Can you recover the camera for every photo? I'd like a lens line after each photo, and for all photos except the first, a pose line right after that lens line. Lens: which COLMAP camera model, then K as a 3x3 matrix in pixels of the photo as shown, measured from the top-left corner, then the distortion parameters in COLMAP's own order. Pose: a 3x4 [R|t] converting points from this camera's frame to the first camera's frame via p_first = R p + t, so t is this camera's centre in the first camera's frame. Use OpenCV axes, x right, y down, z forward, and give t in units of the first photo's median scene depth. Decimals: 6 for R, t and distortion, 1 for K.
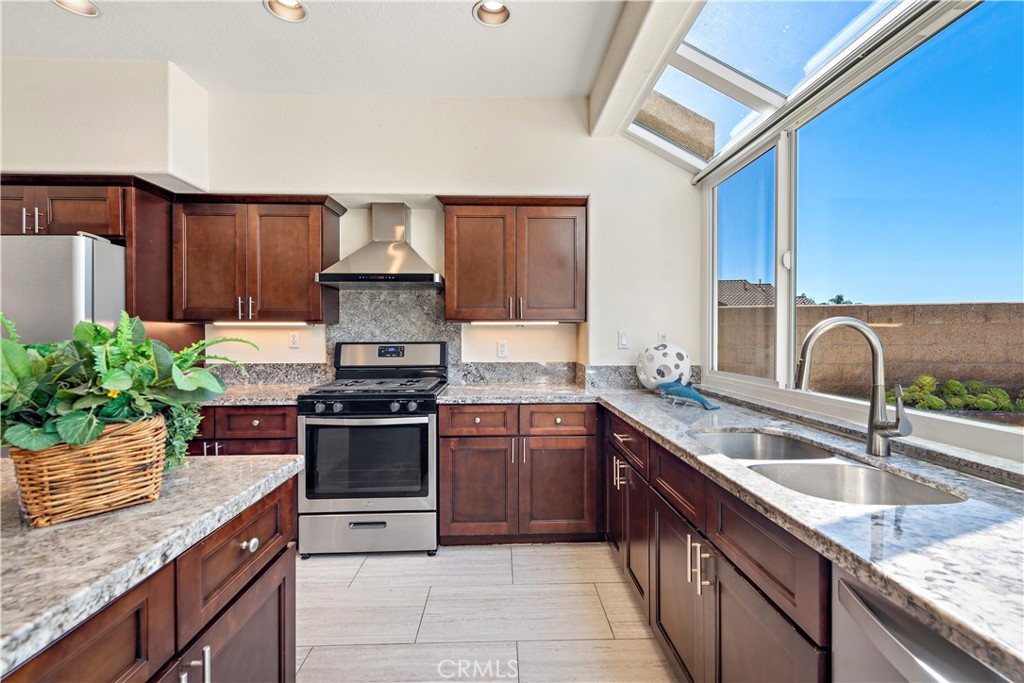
lens RADIAL K [[443.0, 0, 517.5], [0, 443.0, 336.7], [0, 0, 1]] dist [0.009410, -0.000560]
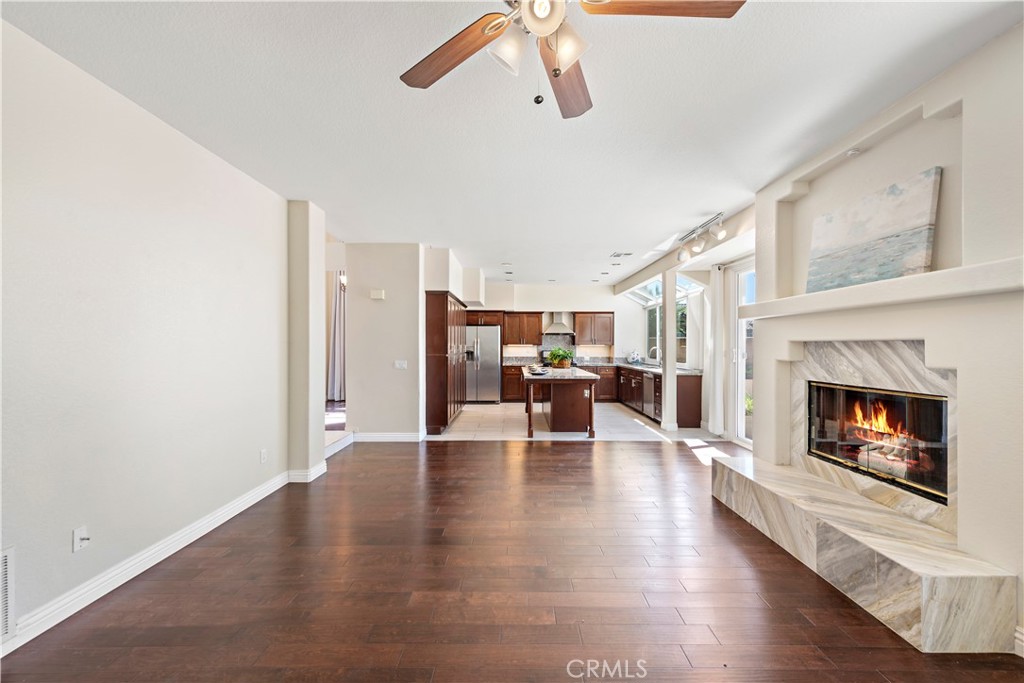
lens RADIAL K [[400.8, 0, 516.1], [0, 400.8, 346.4], [0, 0, 1]] dist [0.012977, -0.004061]
pose [[0.999619, 0.005802, -0.026984, -0.579920], [-0.005812, 0.999983, -0.000307, -0.020907], [0.026982, 0.000464, 0.999636, -2.423502]]
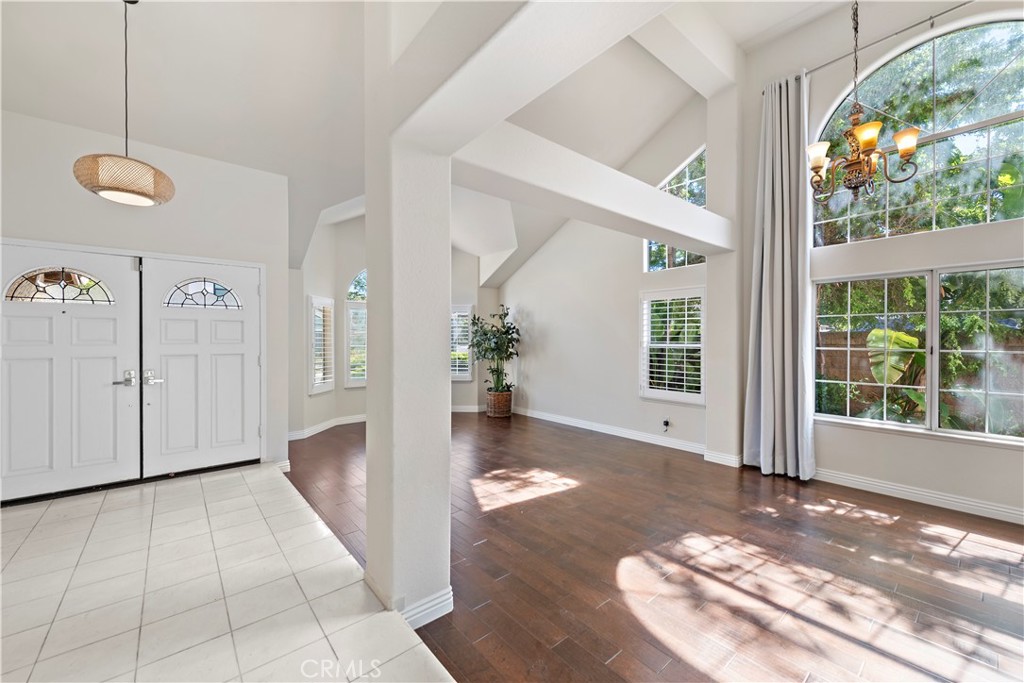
lens RADIAL K [[400.8, 0, 521.0], [0, 400.8, 341.3], [0, 0, 1]] dist [0.012977, -0.004061]
pose [[0.624352, 0.001461, -0.781142, -1.574937], [0.002196, 0.999991, 0.003626, -0.057922], [0.781140, -0.003980, 0.624343, -0.736101]]
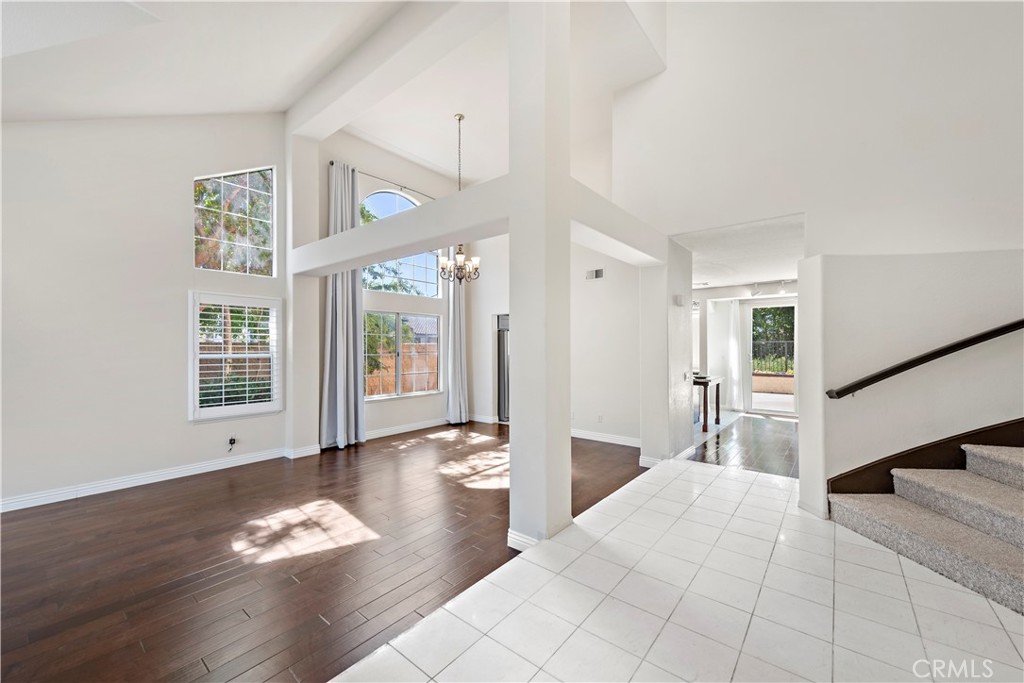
lens RADIAL K [[400.8, 0, 510.0], [0, 400.8, 344.6], [0, 0, 1]] dist [0.012977, -0.004061]
pose [[0.657759, 0.002593, 0.753224, -3.176259], [0.002947, 0.999978, -0.006016, -0.064430], [-0.753223, 0.006177, 0.657737, -1.065685]]
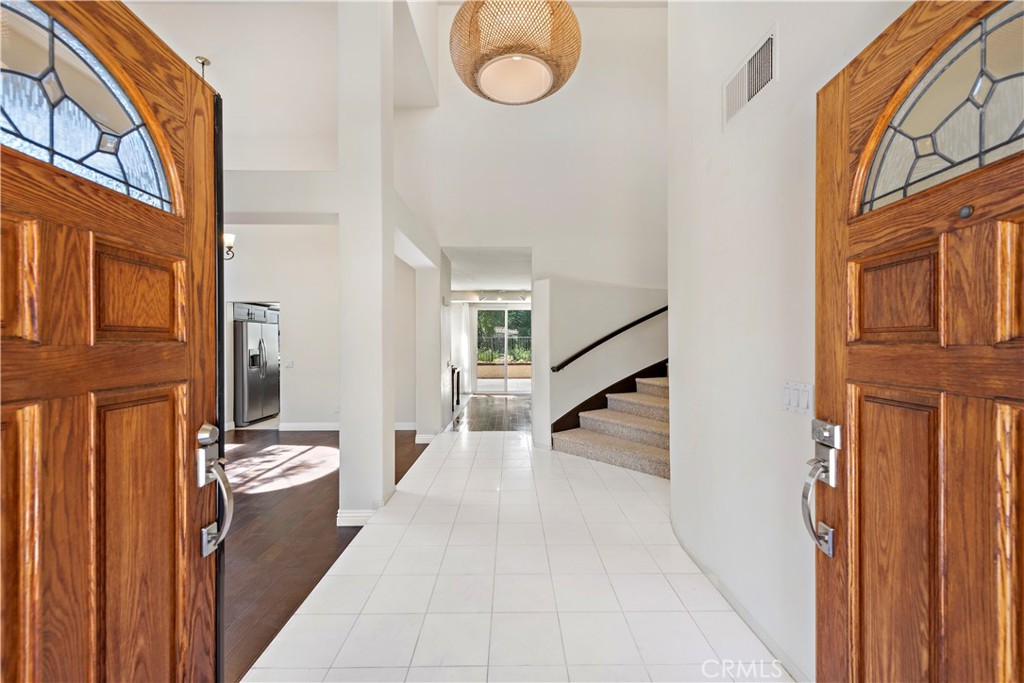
lens RADIAL K [[400.8, 0, 514.2], [0, 400.8, 342.0], [0, 0, 1]] dist [0.012977, -0.004061]
pose [[0.028070, 0.000846, 0.999606, -3.473841], [0.002701, 0.999996, -0.000922, -0.047157], [-0.999602, 0.002726, 0.028068, -0.882565]]
